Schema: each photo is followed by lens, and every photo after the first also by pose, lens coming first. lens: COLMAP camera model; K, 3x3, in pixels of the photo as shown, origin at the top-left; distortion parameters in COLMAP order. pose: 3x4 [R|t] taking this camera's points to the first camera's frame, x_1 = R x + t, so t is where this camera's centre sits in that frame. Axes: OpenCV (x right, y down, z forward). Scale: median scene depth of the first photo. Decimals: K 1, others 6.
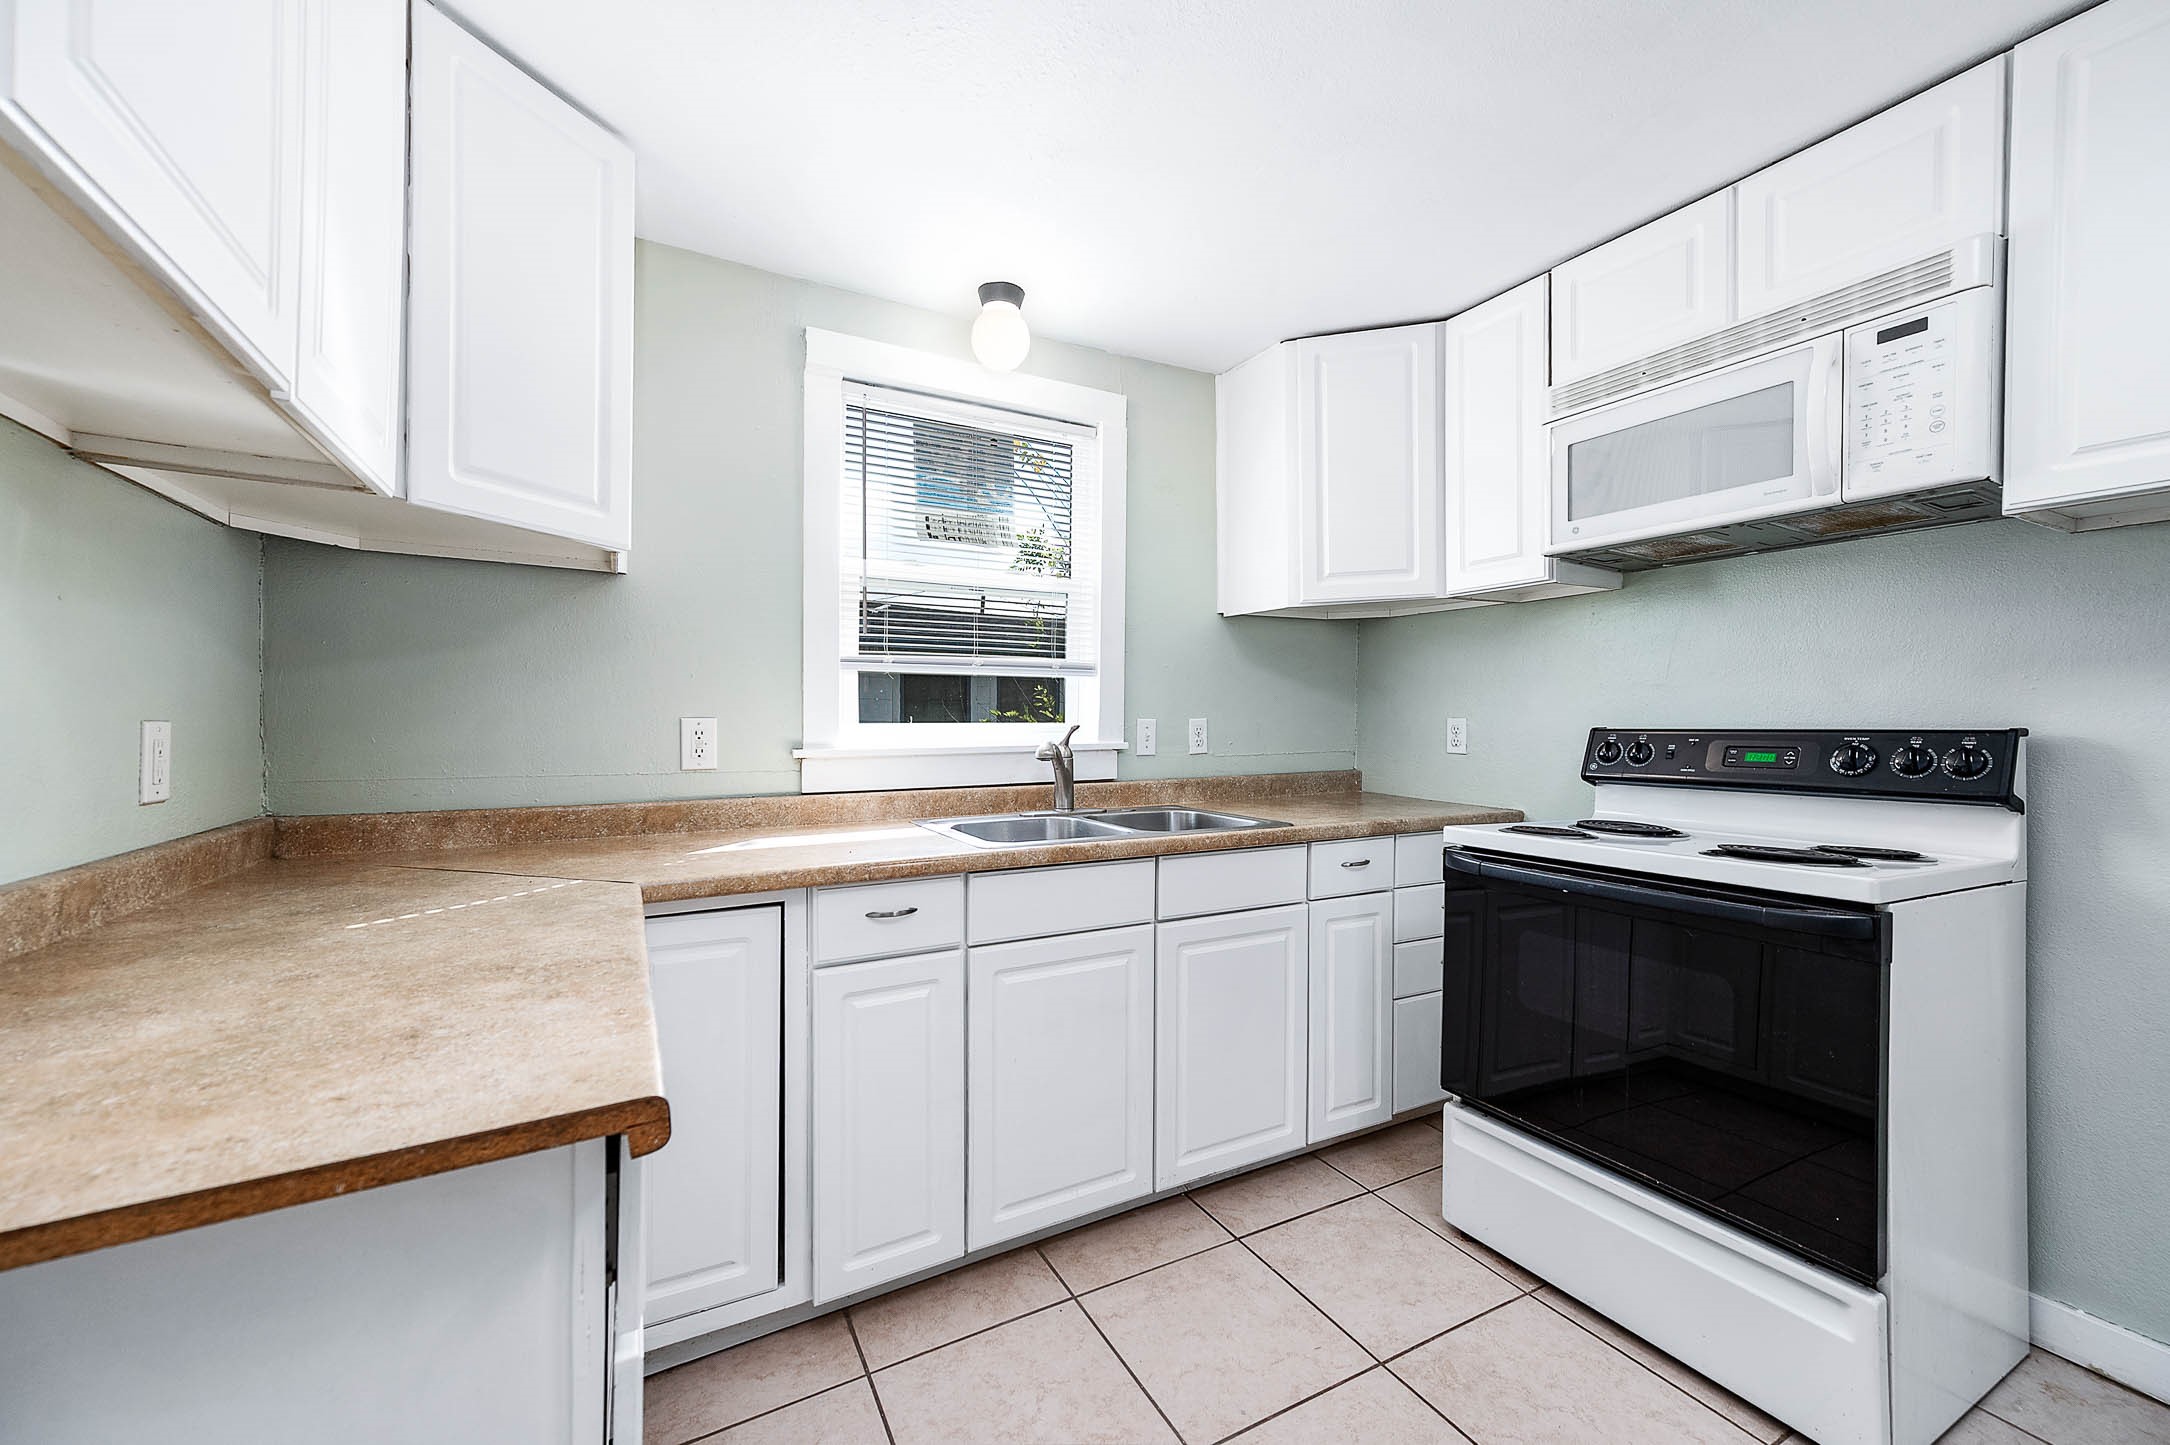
lens RADIAL K [[851.5, 0, 1086.3], [0, 851.5, 729.4], [0, 0, 1]] dist [0.009240, 0.000202]
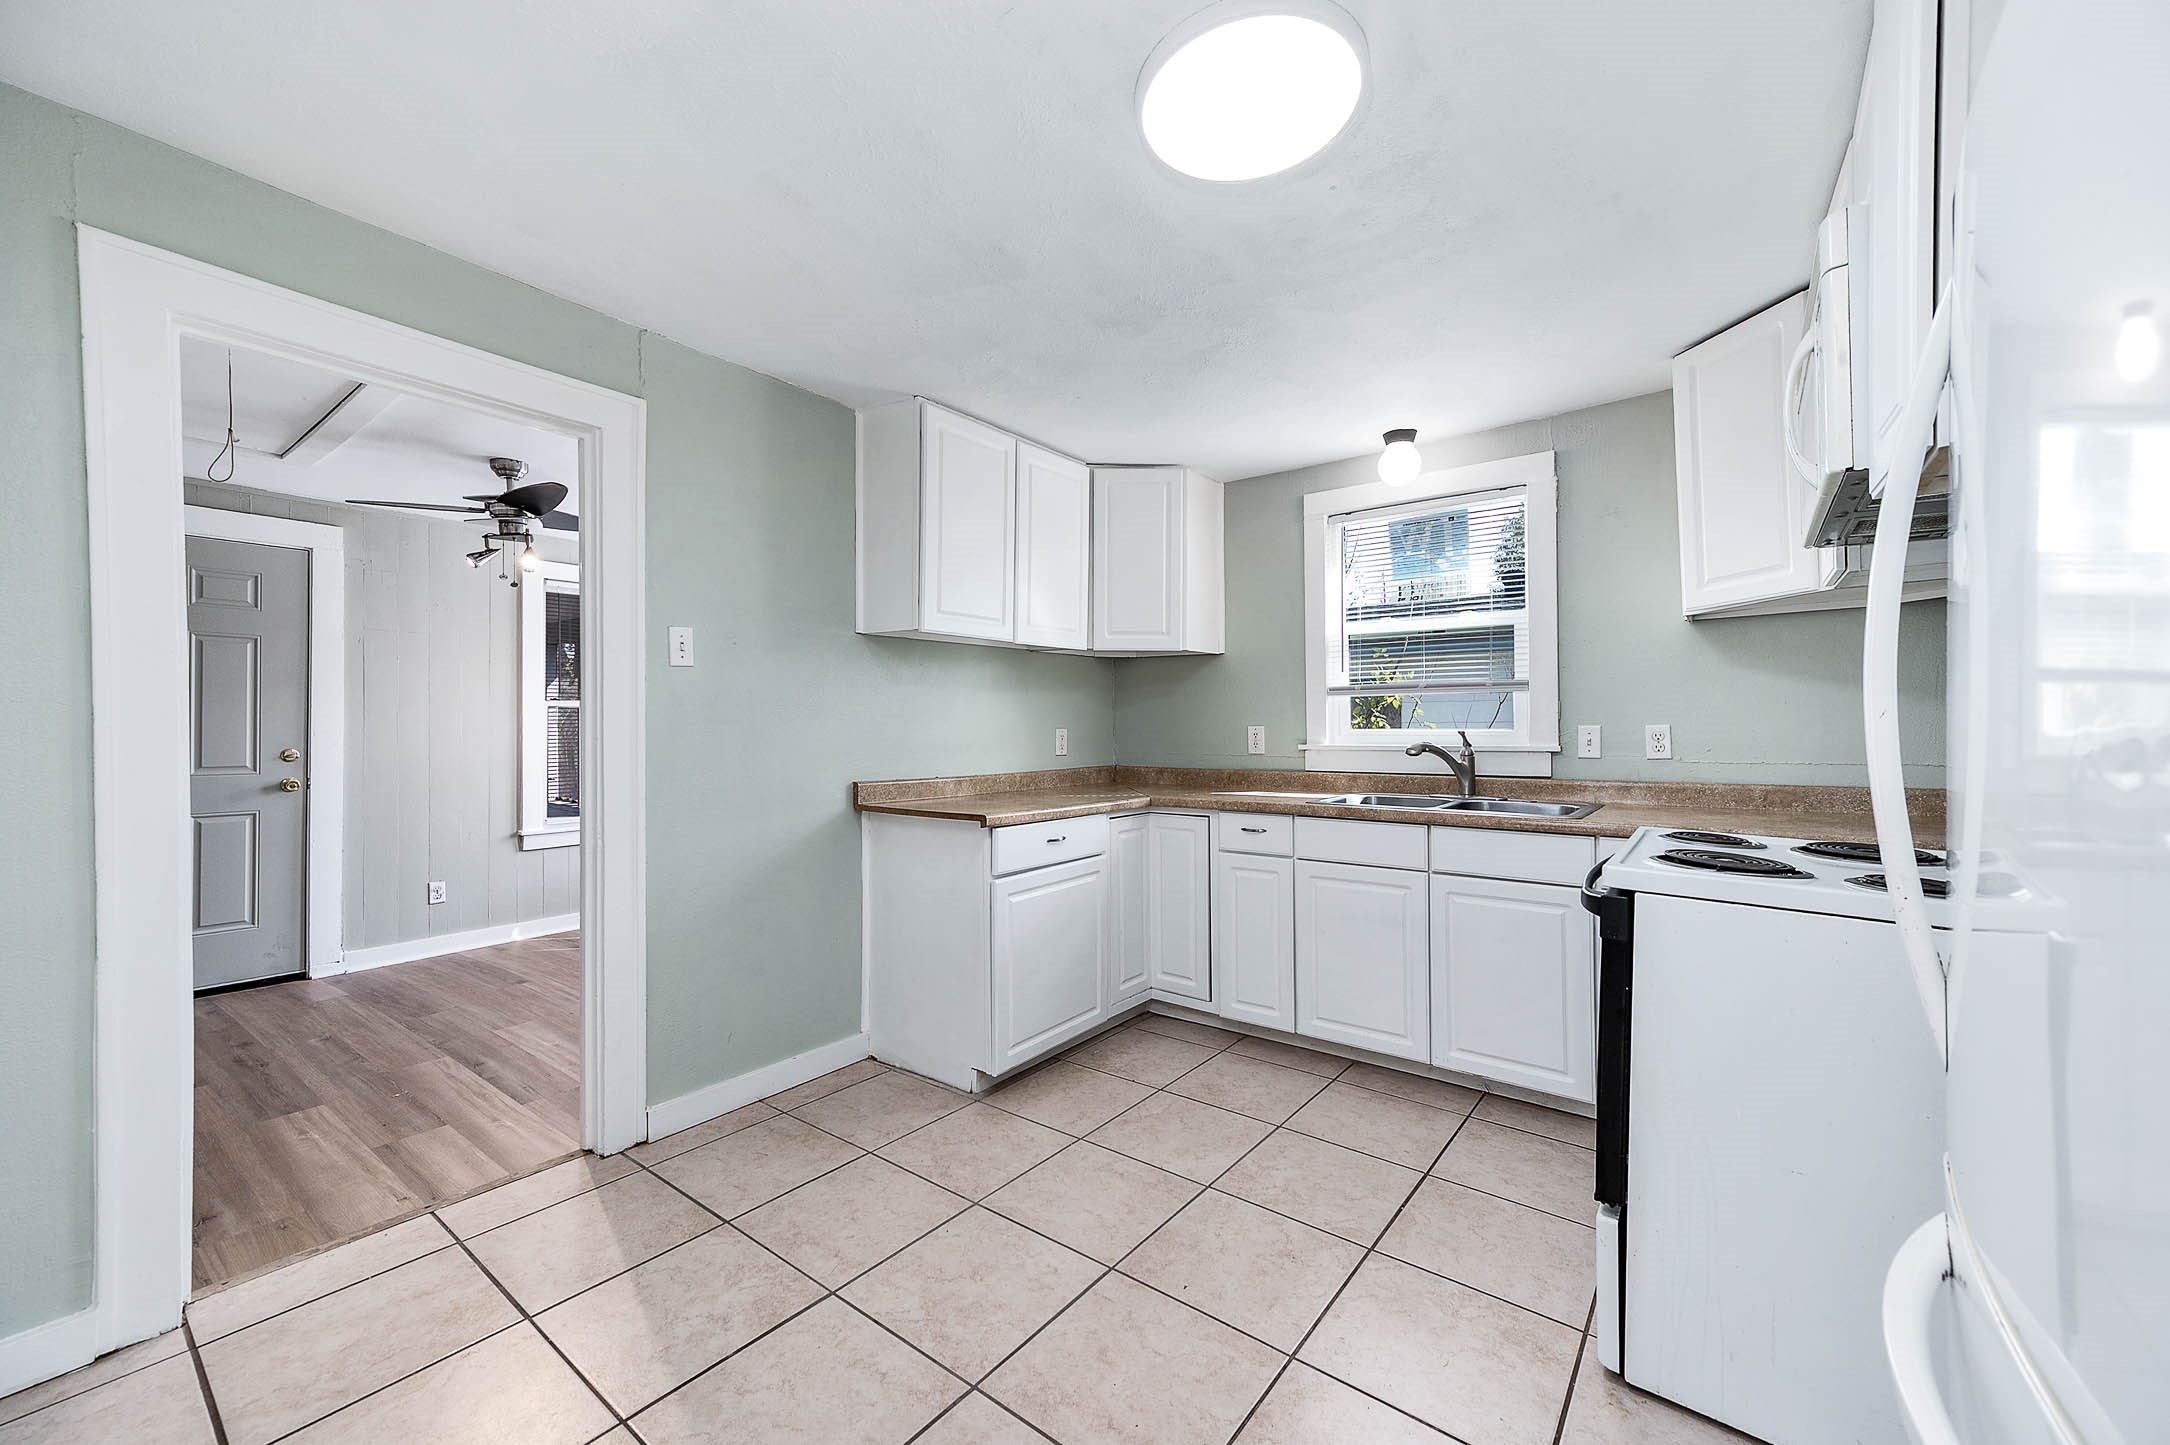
lens RADIAL K [[851.5, 0, 1085.2], [0, 851.5, 722.9], [0, 0, 1]] dist [0.009240, 0.000202]
pose [[0.400447, -0.005689, -0.916302, 1.096192], [-0.007042, 0.999932, -0.009286, -0.000661], [0.916293, 0.010172, 0.400379, -0.083161]]
